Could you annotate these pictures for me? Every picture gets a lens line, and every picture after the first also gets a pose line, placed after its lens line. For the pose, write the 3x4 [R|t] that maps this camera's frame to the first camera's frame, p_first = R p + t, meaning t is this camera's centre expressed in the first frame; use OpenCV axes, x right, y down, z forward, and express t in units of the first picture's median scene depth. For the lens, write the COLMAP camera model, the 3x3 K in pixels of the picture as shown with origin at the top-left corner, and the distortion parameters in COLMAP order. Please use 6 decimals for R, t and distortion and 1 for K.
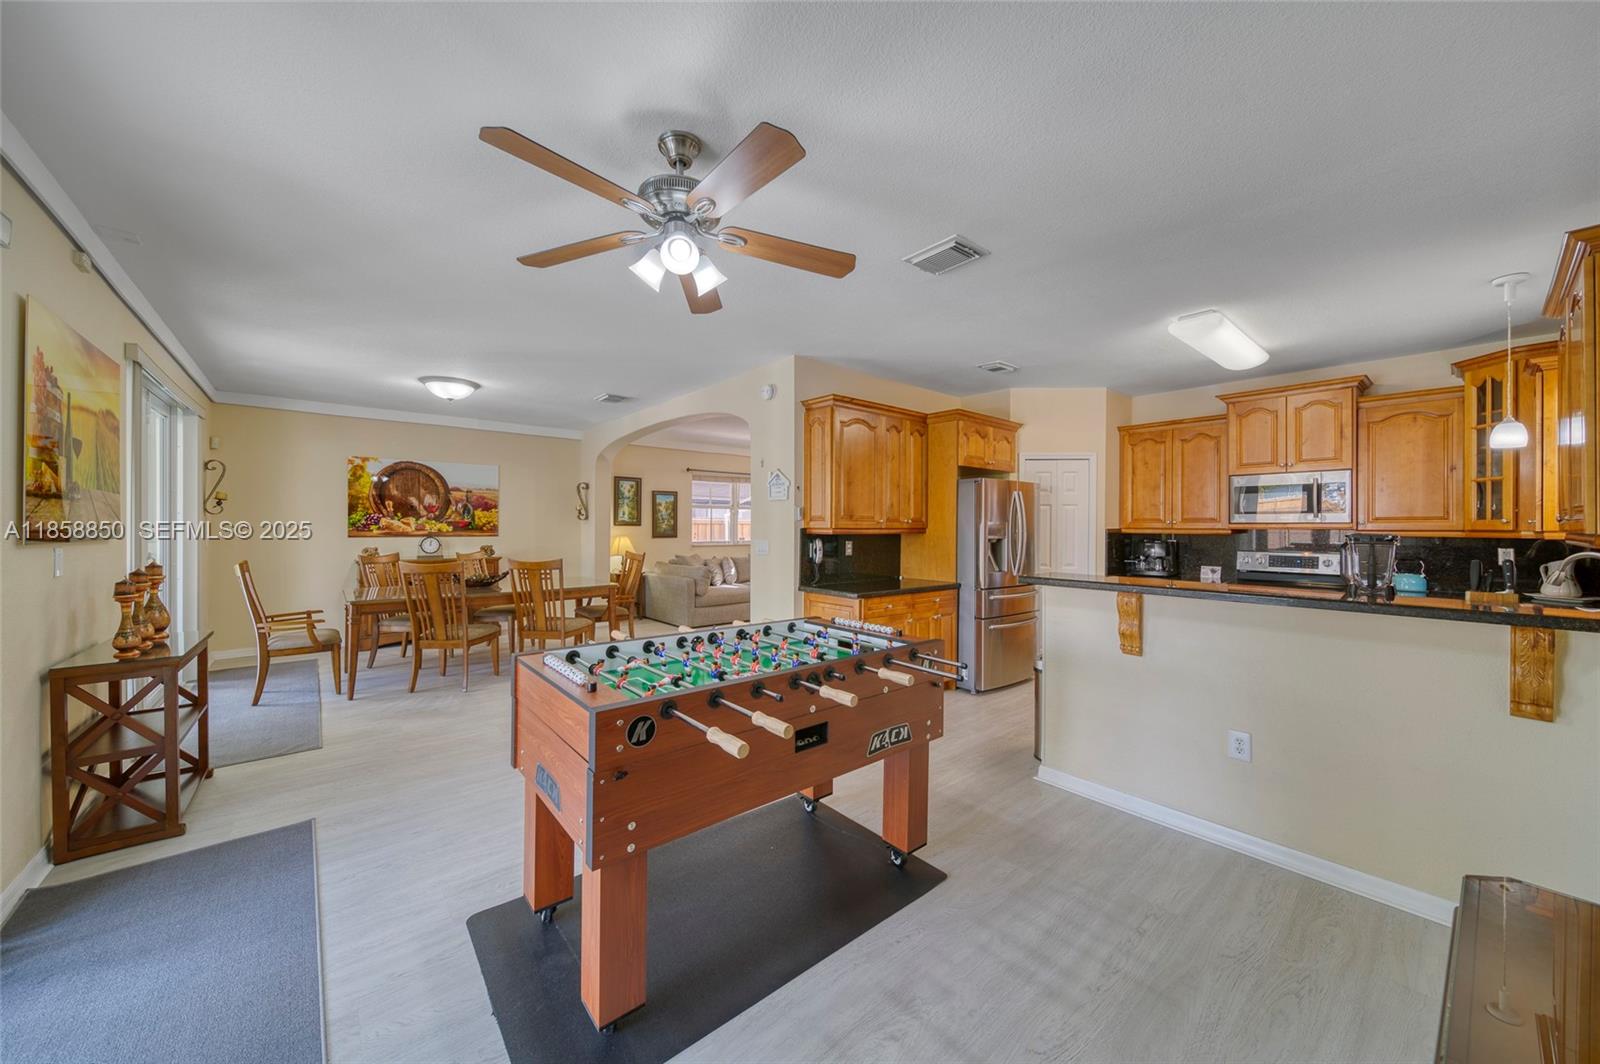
lens RADIAL K [[582.4, 0, 802.3], [0, 582.4, 530.4], [0, 0, 1]] dist [0.002489, 0.000049]
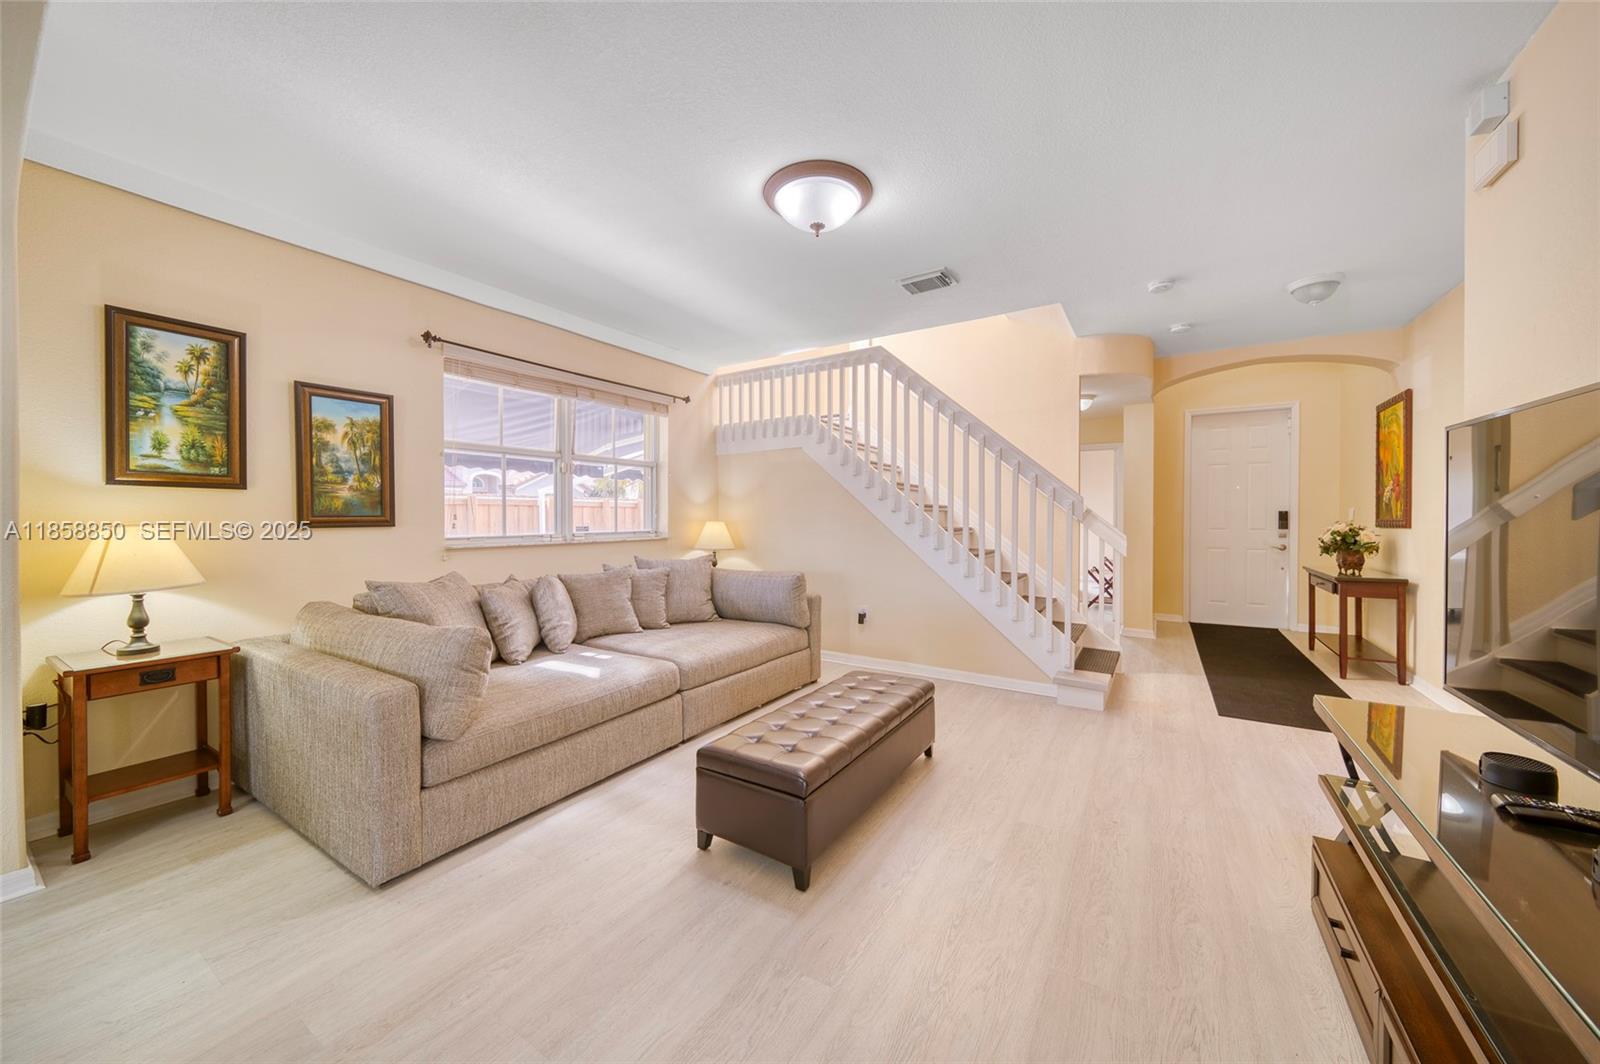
lens RADIAL K [[559.2, 0, 800.6], [0, 559.2, 522.8], [0, 0, 1]] dist [-0.003320, -0.000574]
pose [[0.953182, -0.006436, 0.302330, -0.102990], [0.005199, 0.999974, 0.004897, 0.012422], [-0.302354, -0.003096, 0.953191, 0.760186]]
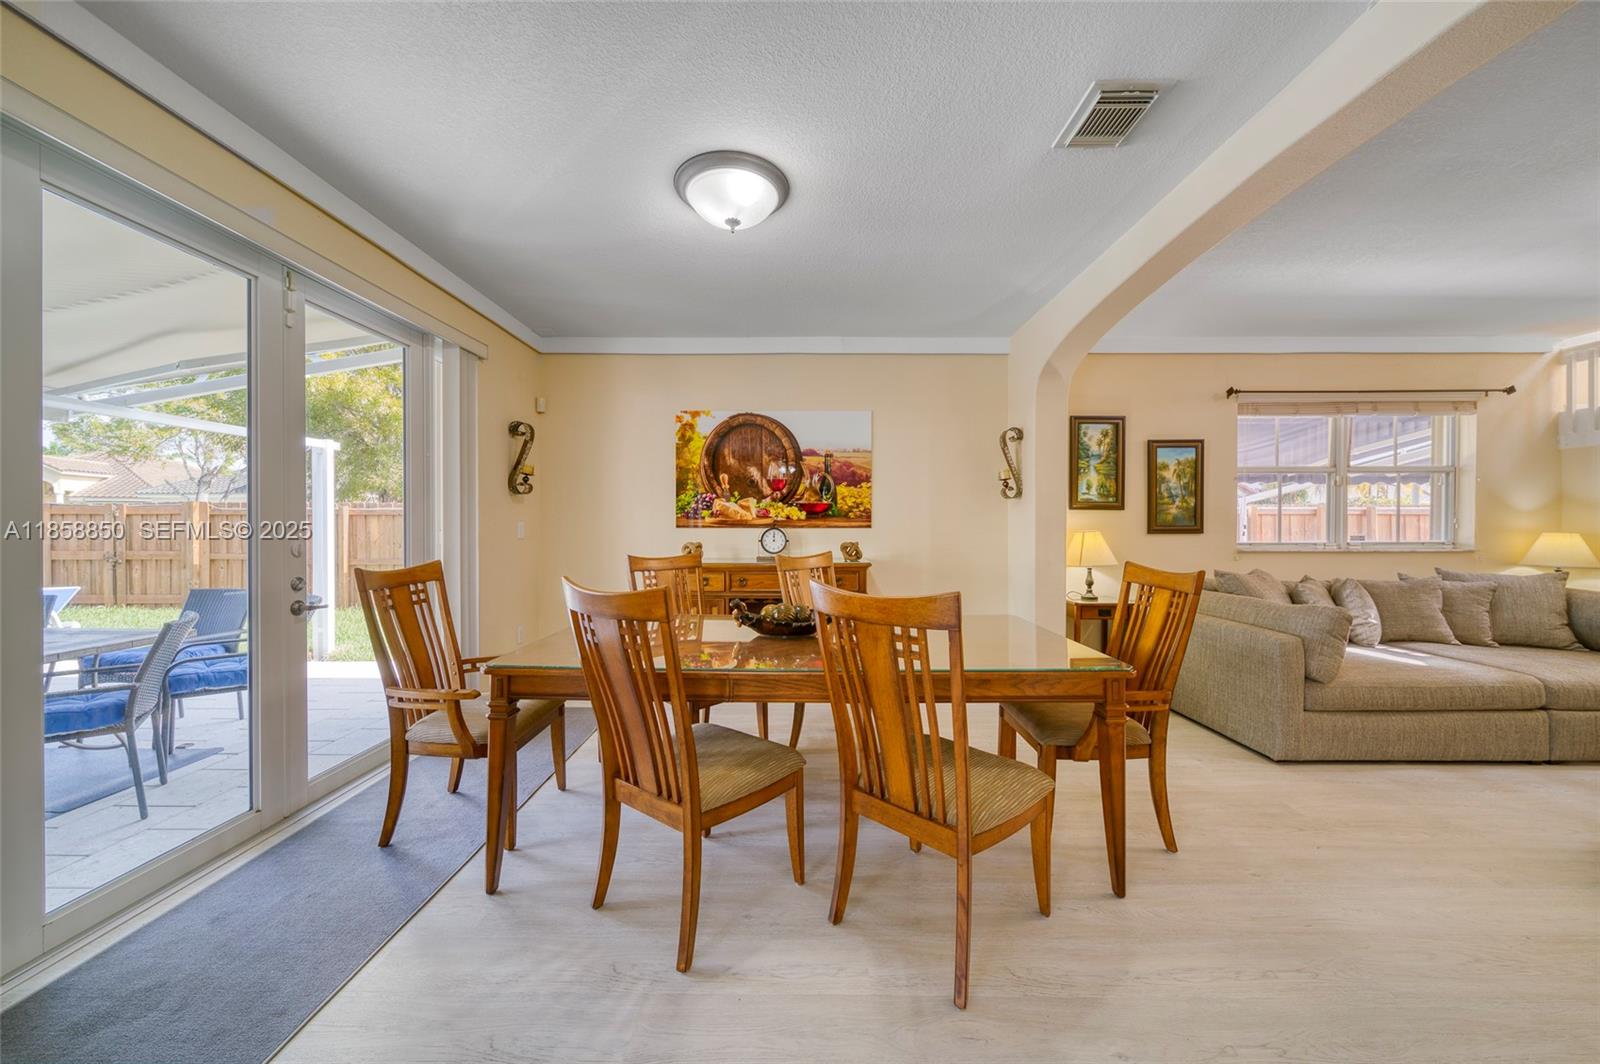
lens RADIAL K [[559.2, 0, 795.2], [0, 559.2, 528.2], [0, 0, 1]] dist [-0.003320, -0.000574]
pose [[0.755268, 0.000241, -0.655416, -0.209413], [-0.002328, 0.999995, -0.002314, 0.012366], [0.655412, 0.003274, 0.755264, 0.529932]]
